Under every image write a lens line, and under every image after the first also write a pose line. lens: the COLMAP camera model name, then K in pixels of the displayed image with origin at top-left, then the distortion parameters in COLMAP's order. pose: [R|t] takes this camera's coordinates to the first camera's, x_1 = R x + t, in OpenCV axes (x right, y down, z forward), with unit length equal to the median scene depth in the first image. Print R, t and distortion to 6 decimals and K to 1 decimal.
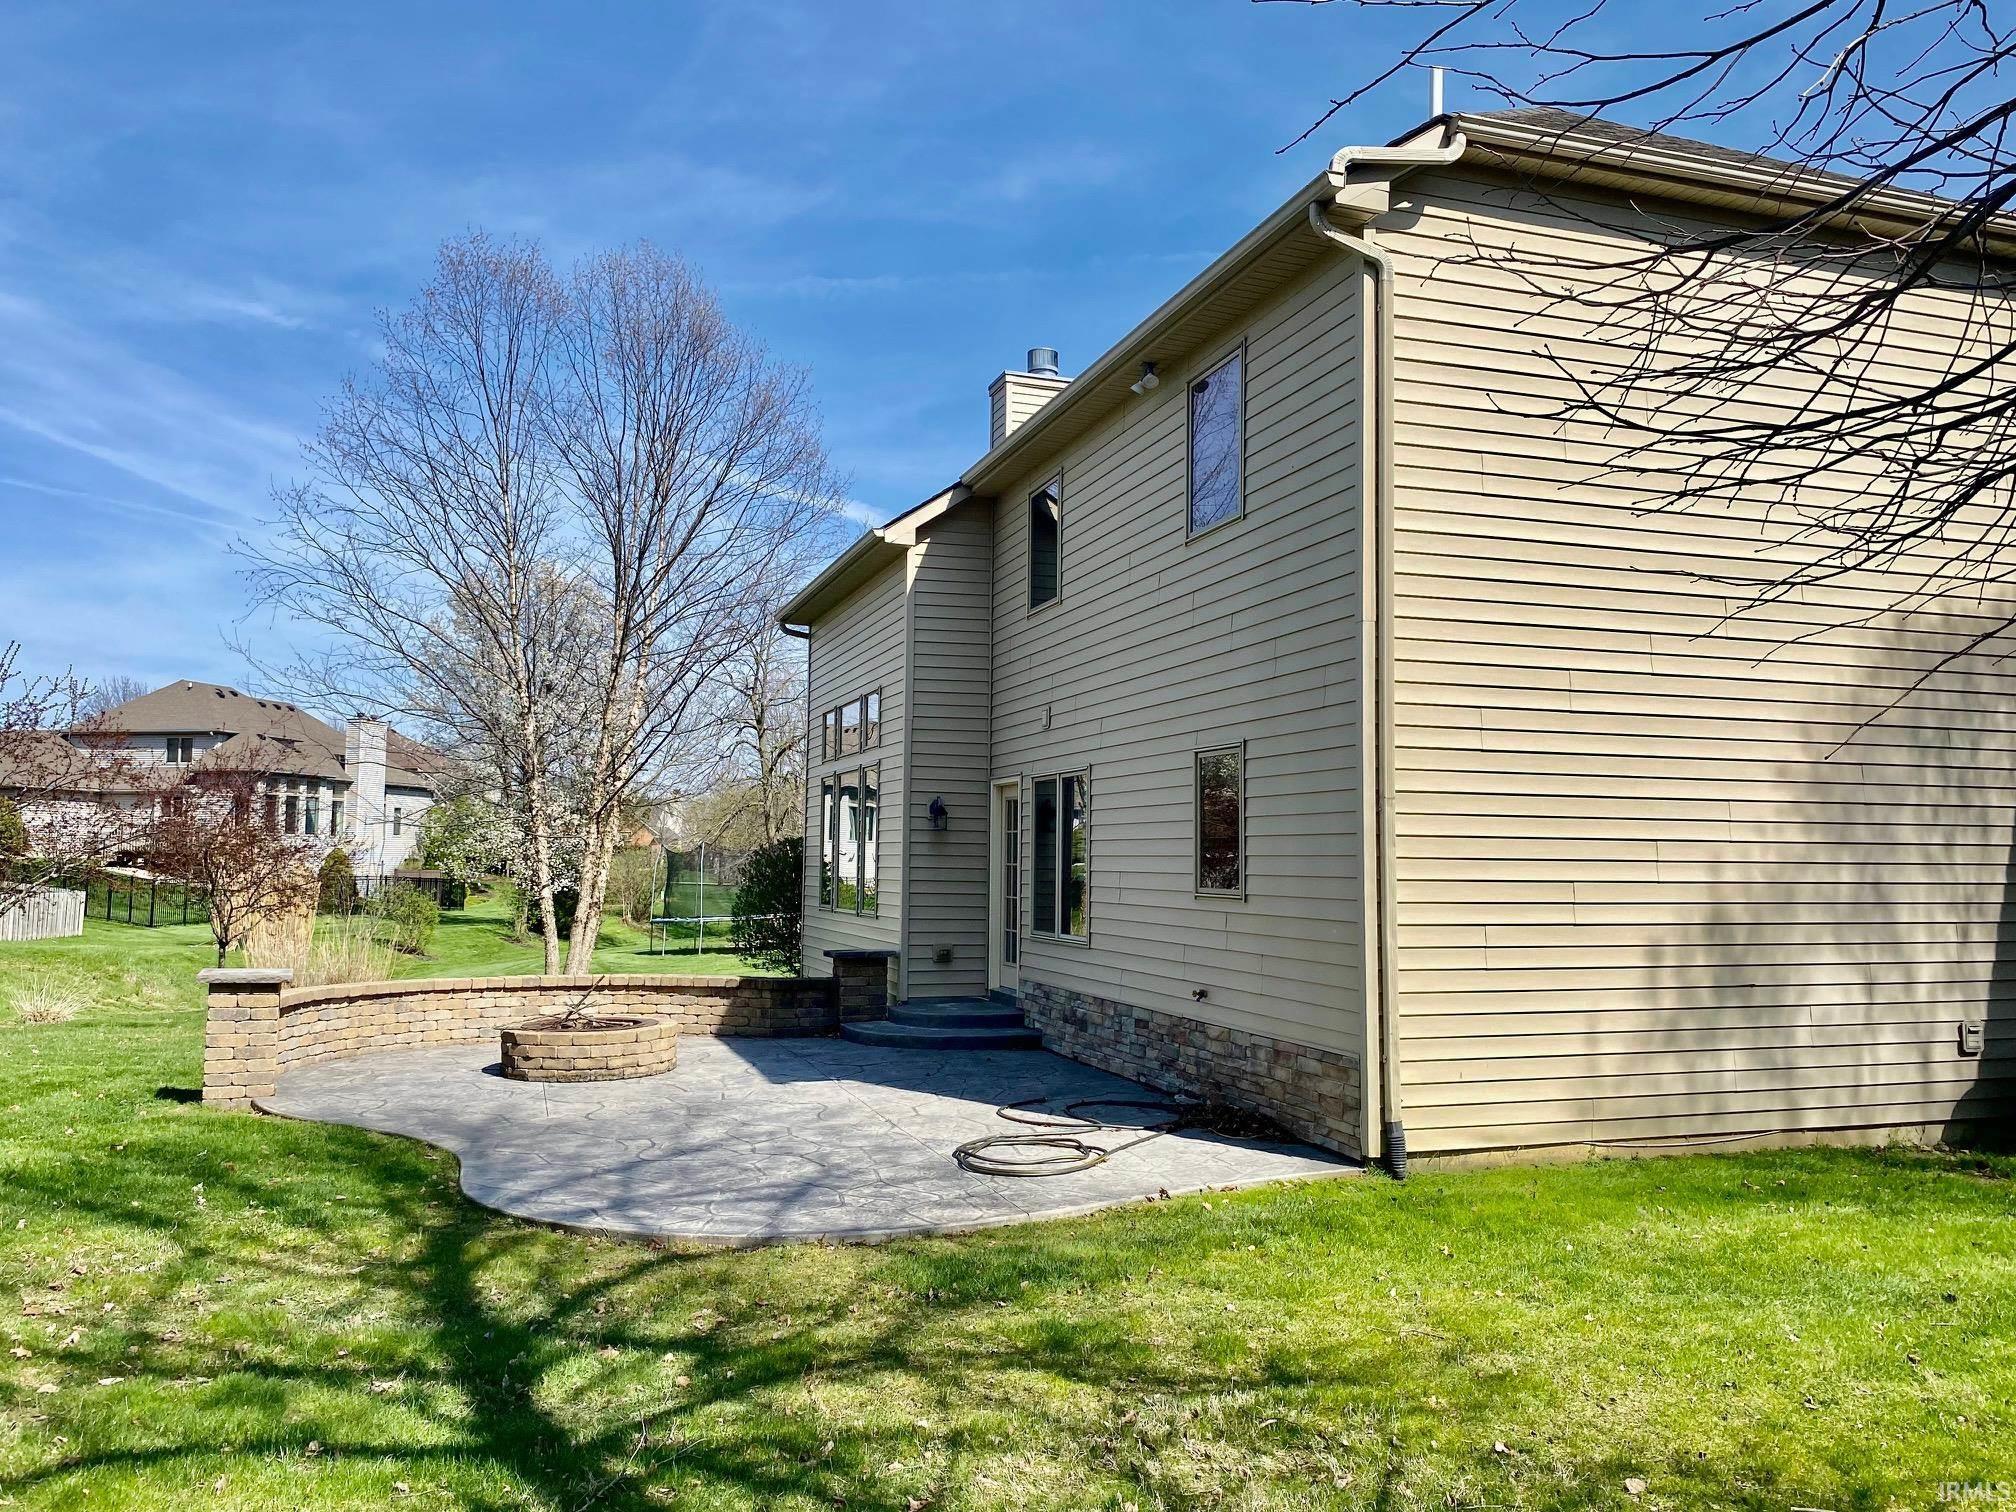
lens RADIAL K [[1570.6, 0, 957.3], [0, 1570.6, 744.8], [0, 0, 1]] dist [-0.002343, -0.025125]
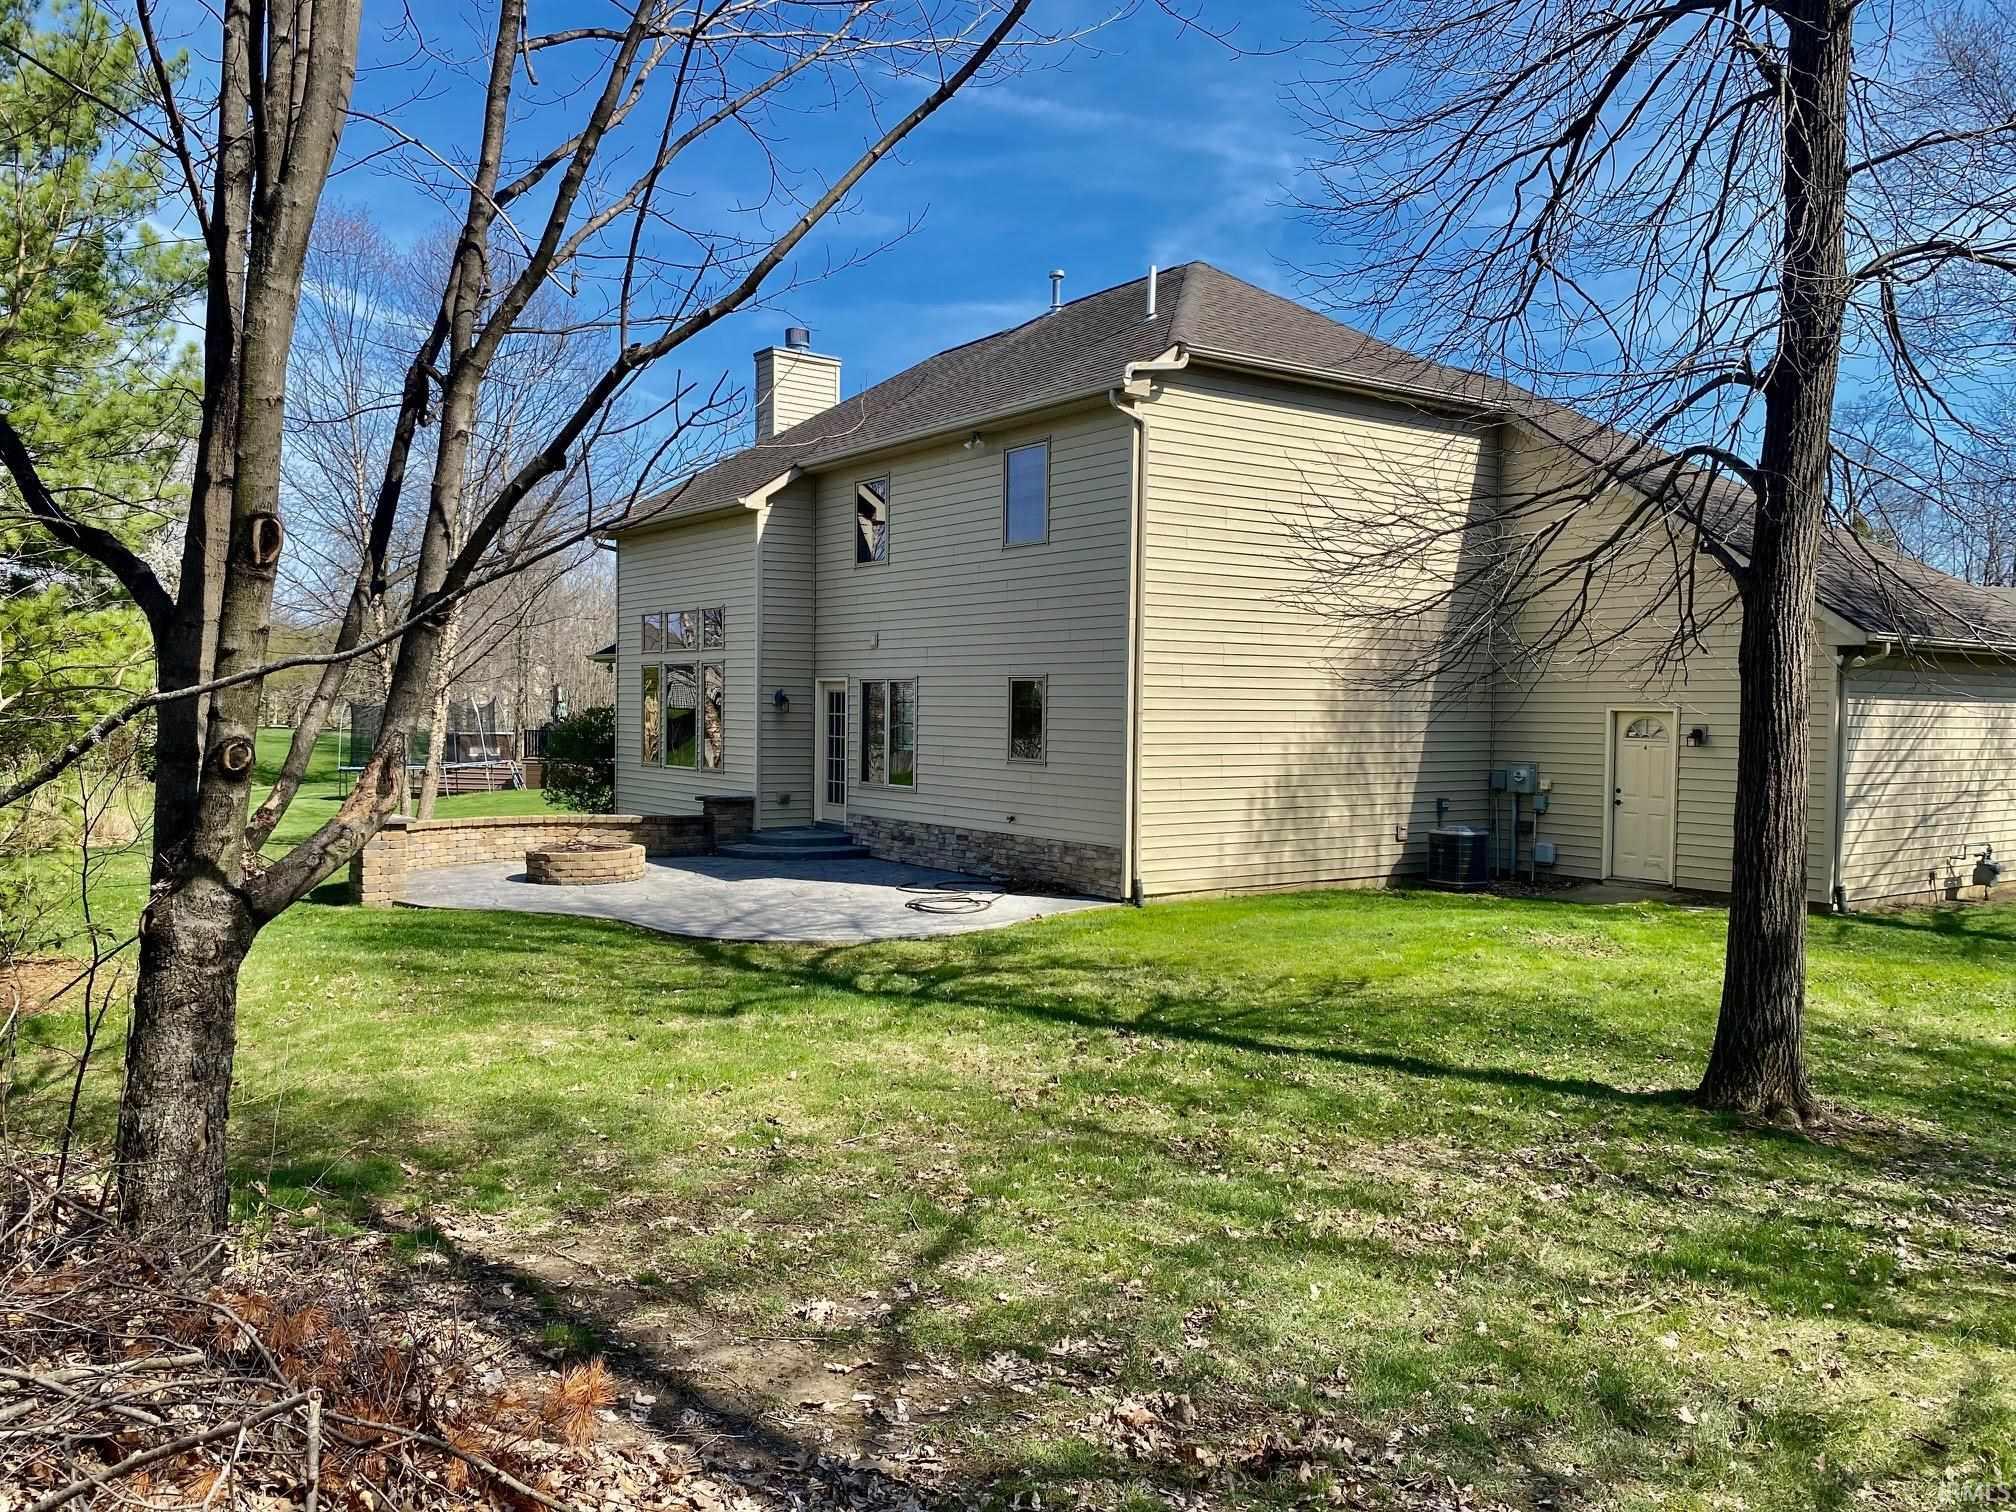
lens RADIAL K [[1570.6, 0, 1006.8], [0, 1570.6, 757.8], [0, 0, 1]] dist [-0.002343, -0.025125]
pose [[0.949296, -0.004838, 0.314346, -0.397872], [-0.029038, 0.994258, 0.102995, -0.085997], [-0.313039, -0.106901, 0.943705, -0.628172]]
